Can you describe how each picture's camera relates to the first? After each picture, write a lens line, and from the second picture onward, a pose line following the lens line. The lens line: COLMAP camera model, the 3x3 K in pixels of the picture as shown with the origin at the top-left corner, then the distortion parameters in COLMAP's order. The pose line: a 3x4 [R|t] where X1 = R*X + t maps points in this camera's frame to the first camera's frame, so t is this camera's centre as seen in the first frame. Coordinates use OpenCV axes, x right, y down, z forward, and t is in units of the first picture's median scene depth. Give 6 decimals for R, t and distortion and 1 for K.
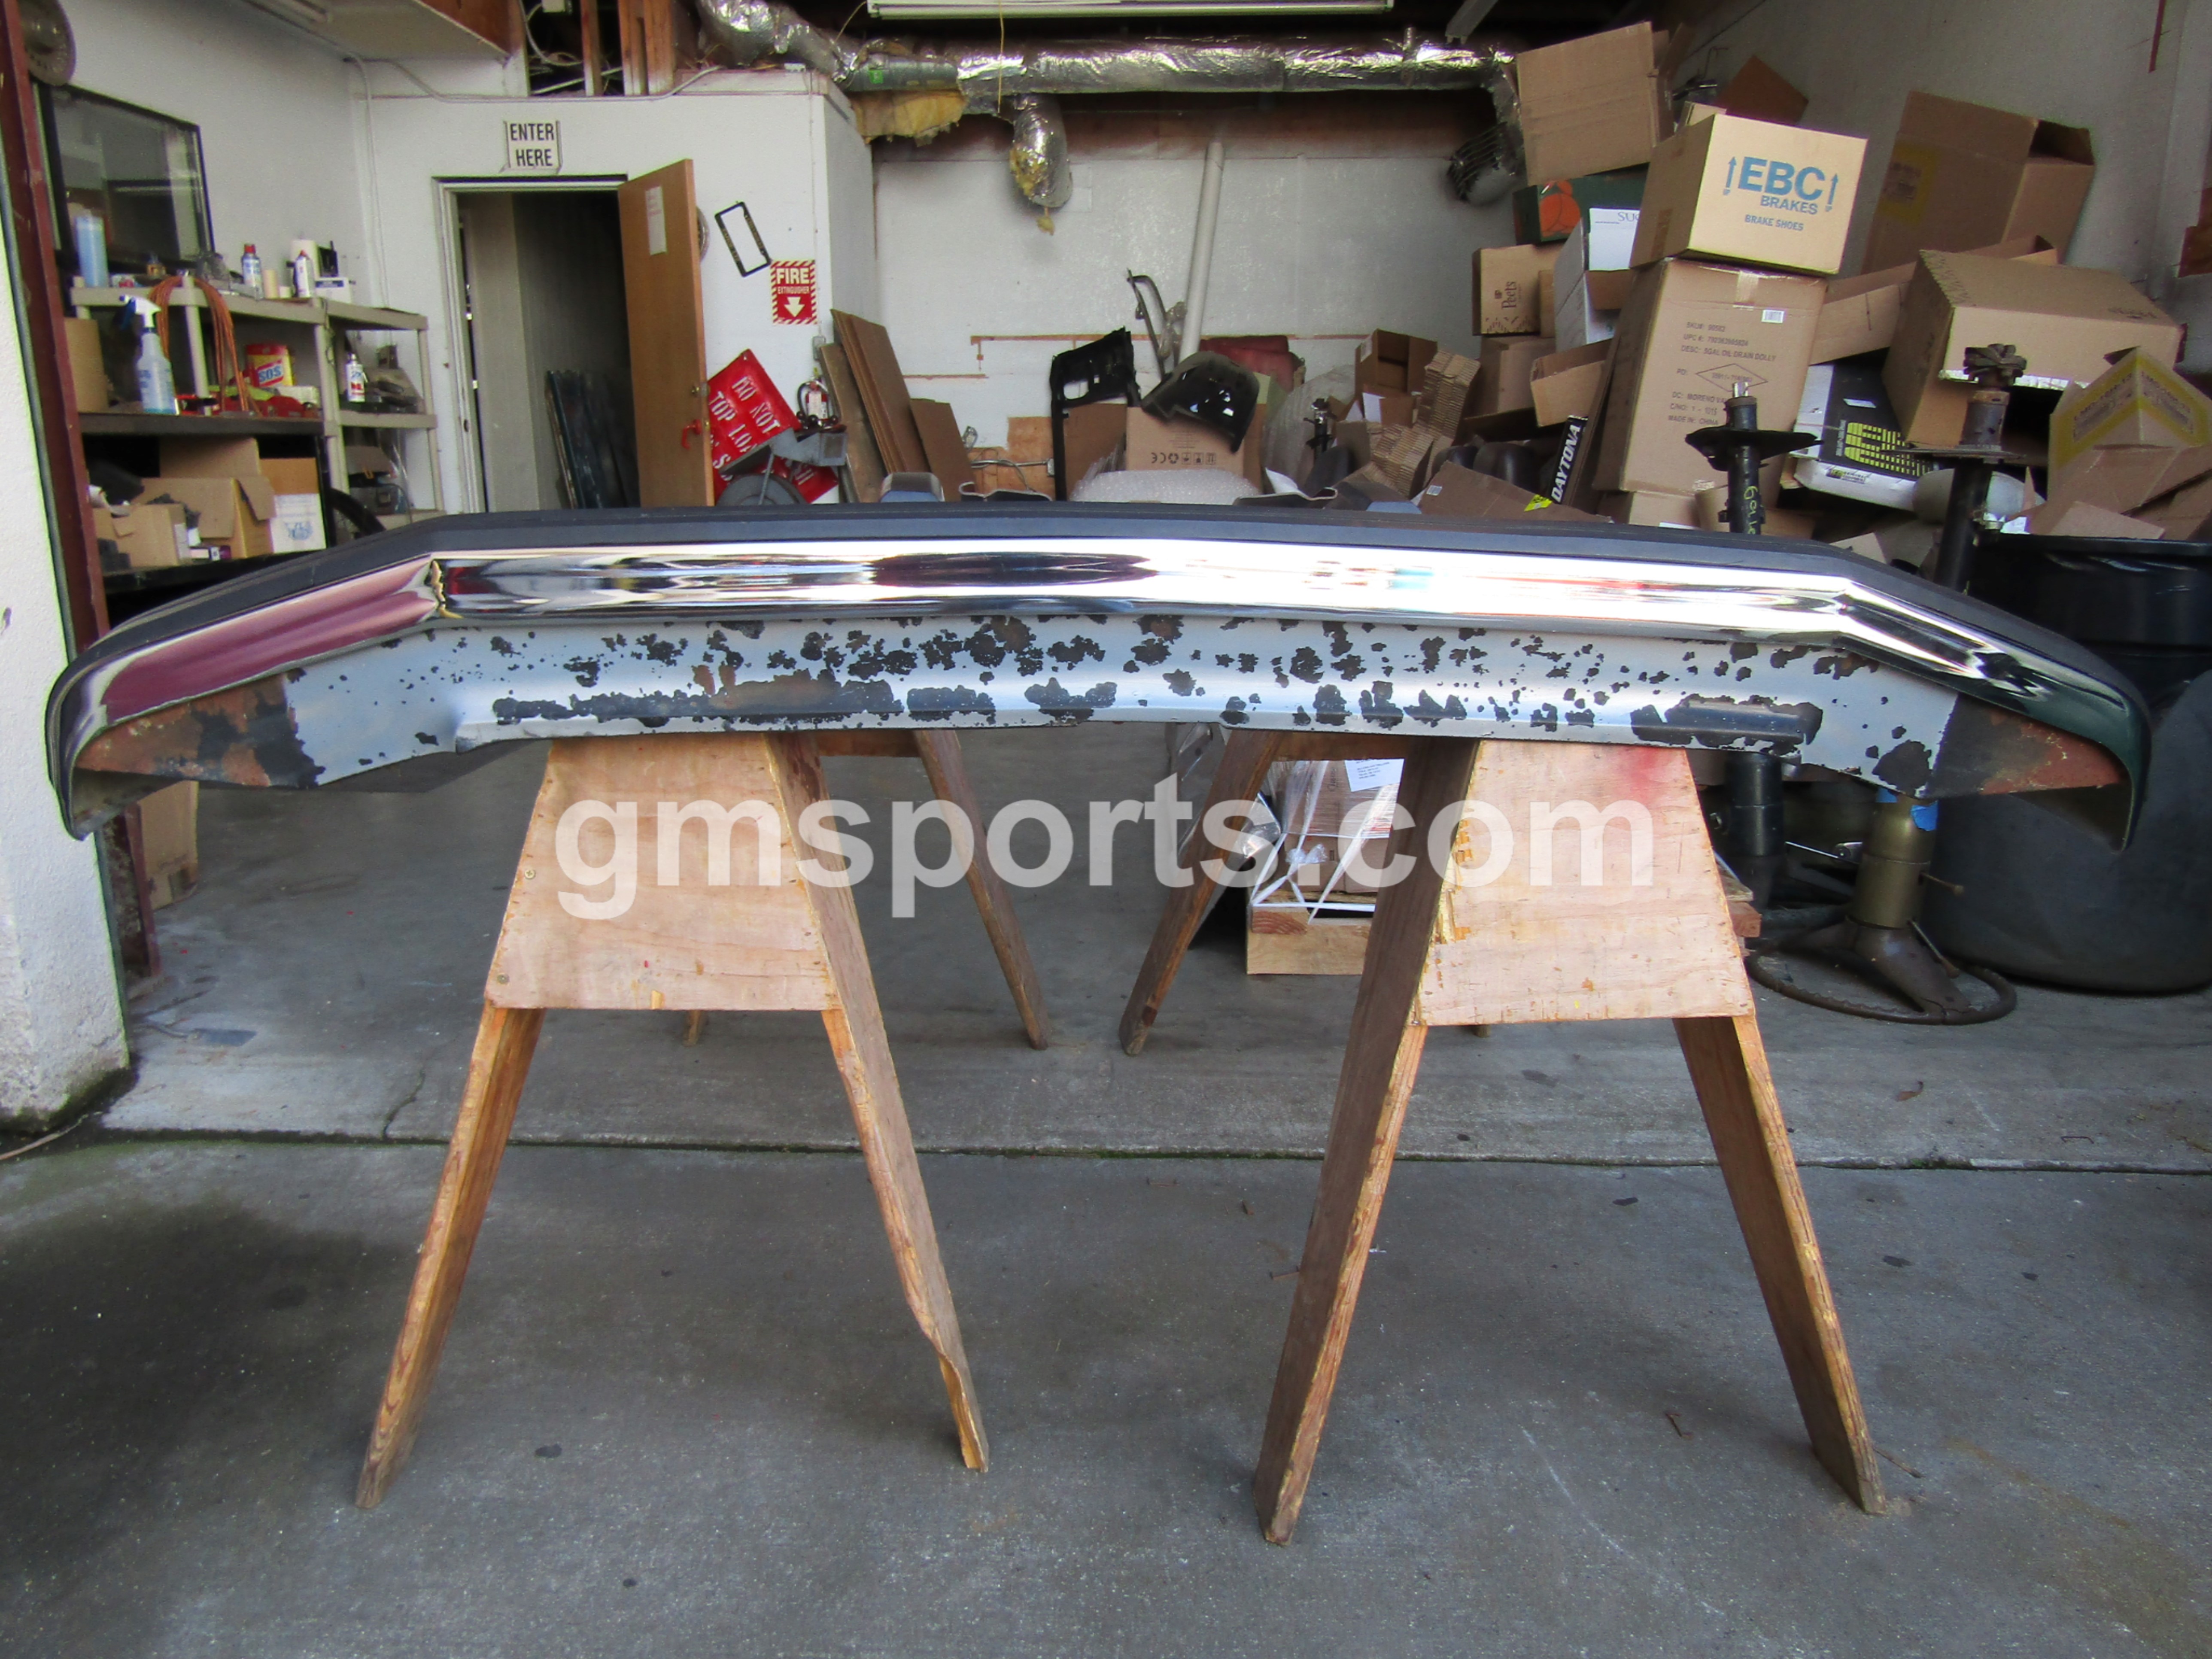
lens RADIAL K [[1573.0, 0, 1111.2], [0, 1573.0, 831.2], [0, 0, 1]] dist [-0.006840, 0.001468]
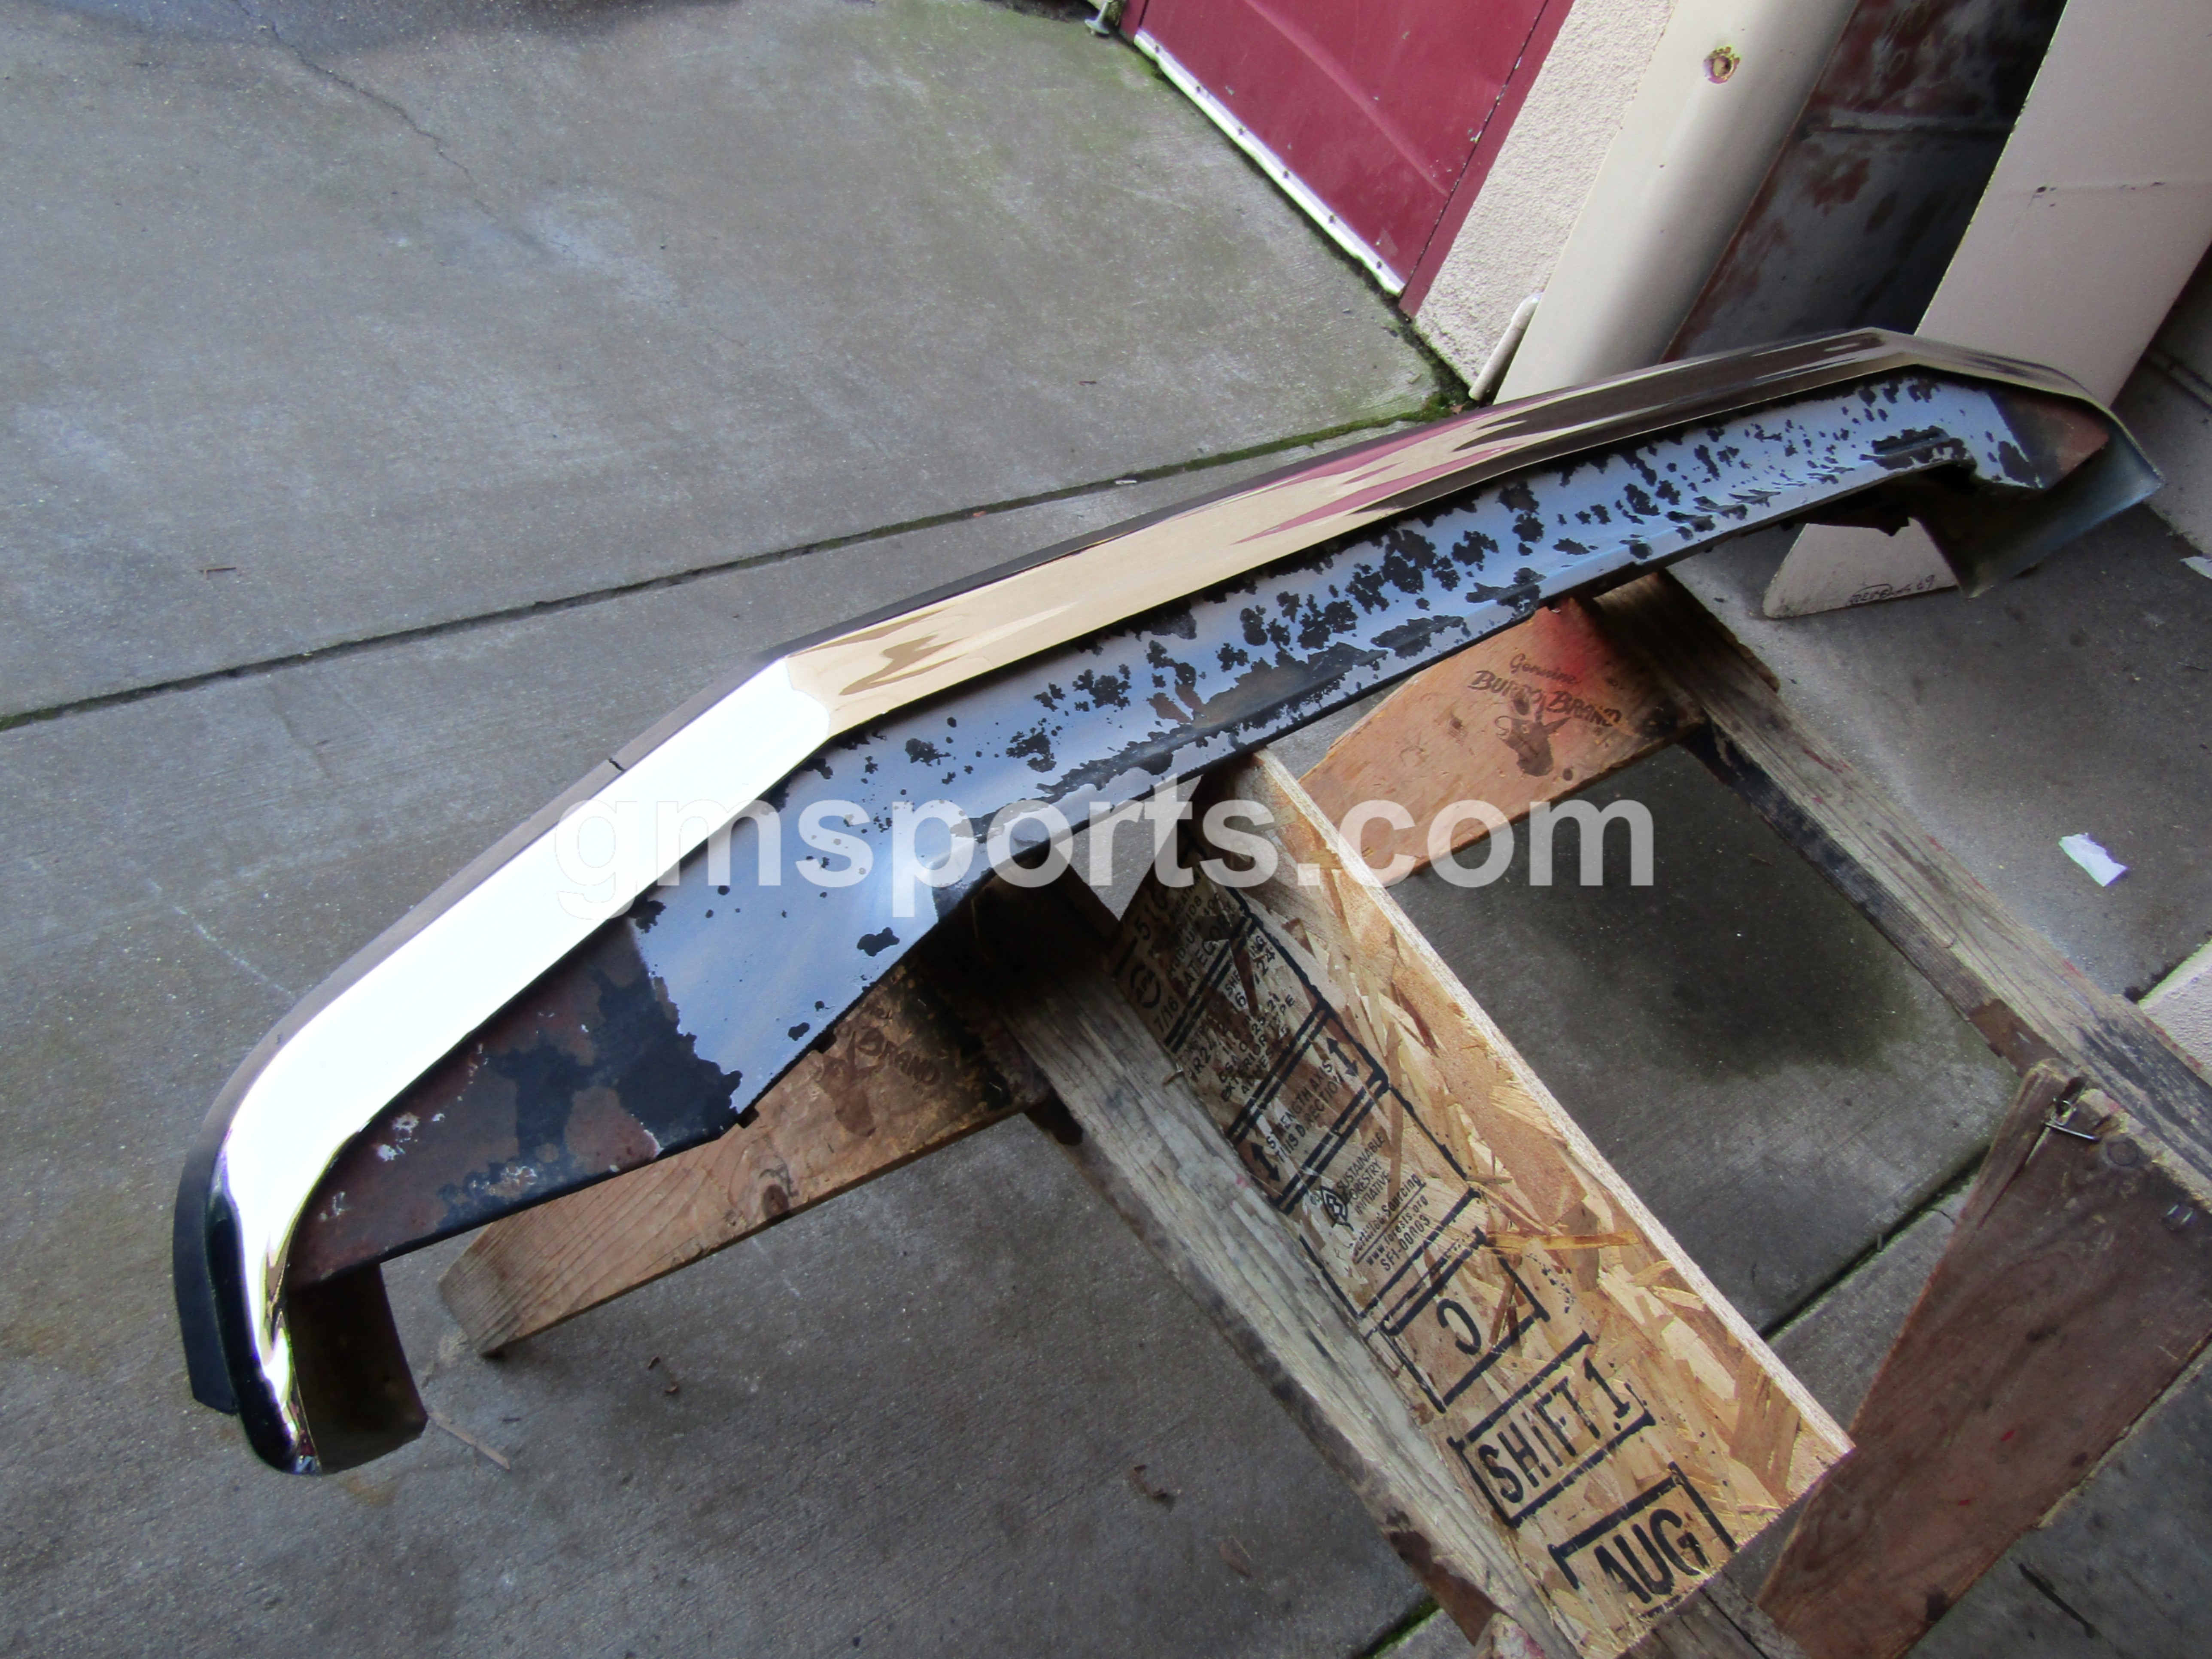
lens RADIAL K [[1573.0, 0, 1096.3], [0, 1573.0, 823.4], [0, 0, 1]] dist [-0.006840, 0.001468]
pose [[0.771243, -0.378391, 0.511864, -0.405056], [0.625890, 0.597283, -0.501512, 0.163750], [-0.115960, 0.707158, 0.697481, 0.330897]]
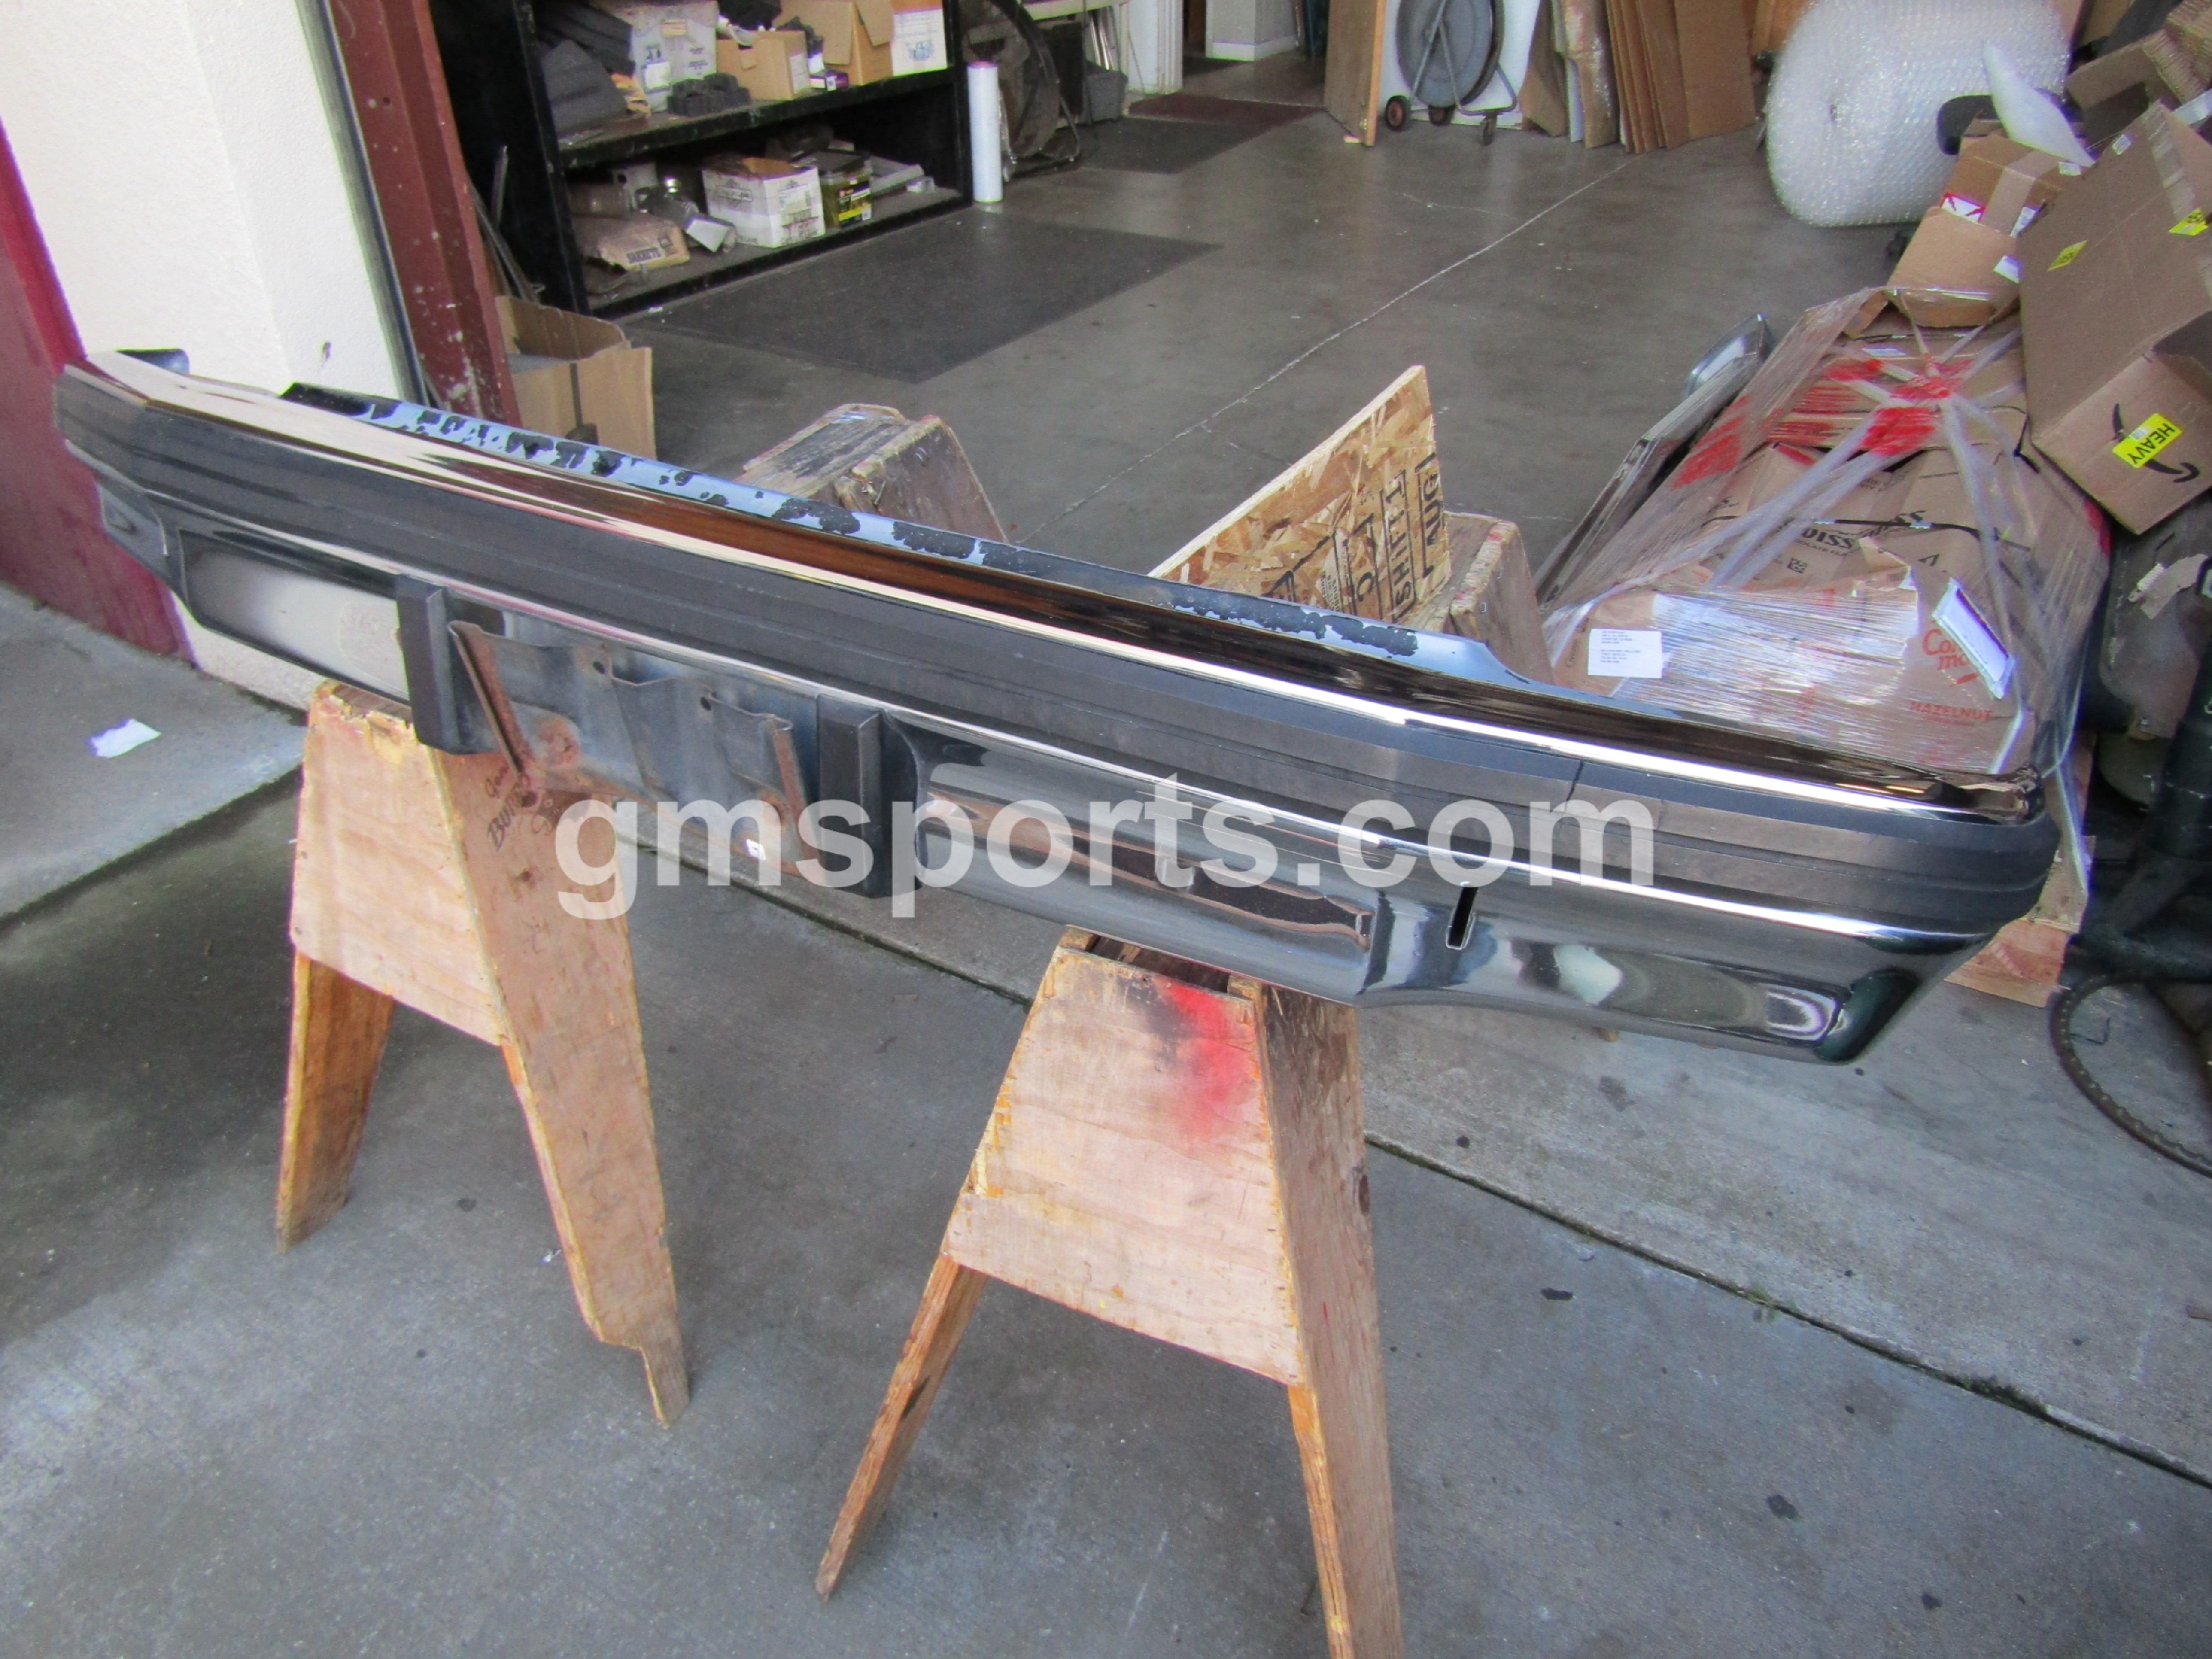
lens RADIAL K [[1573.0, 0, 1104.6], [0, 1573.0, 836.6], [0, 0, 1]] dist [-0.006840, 0.001468]
pose [[0.868342, 0.268927, -0.416726, 0.380059], [-0.108569, 0.922921, 0.369363, -0.286018], [0.483937, -0.275490, 0.830609, 0.192451]]
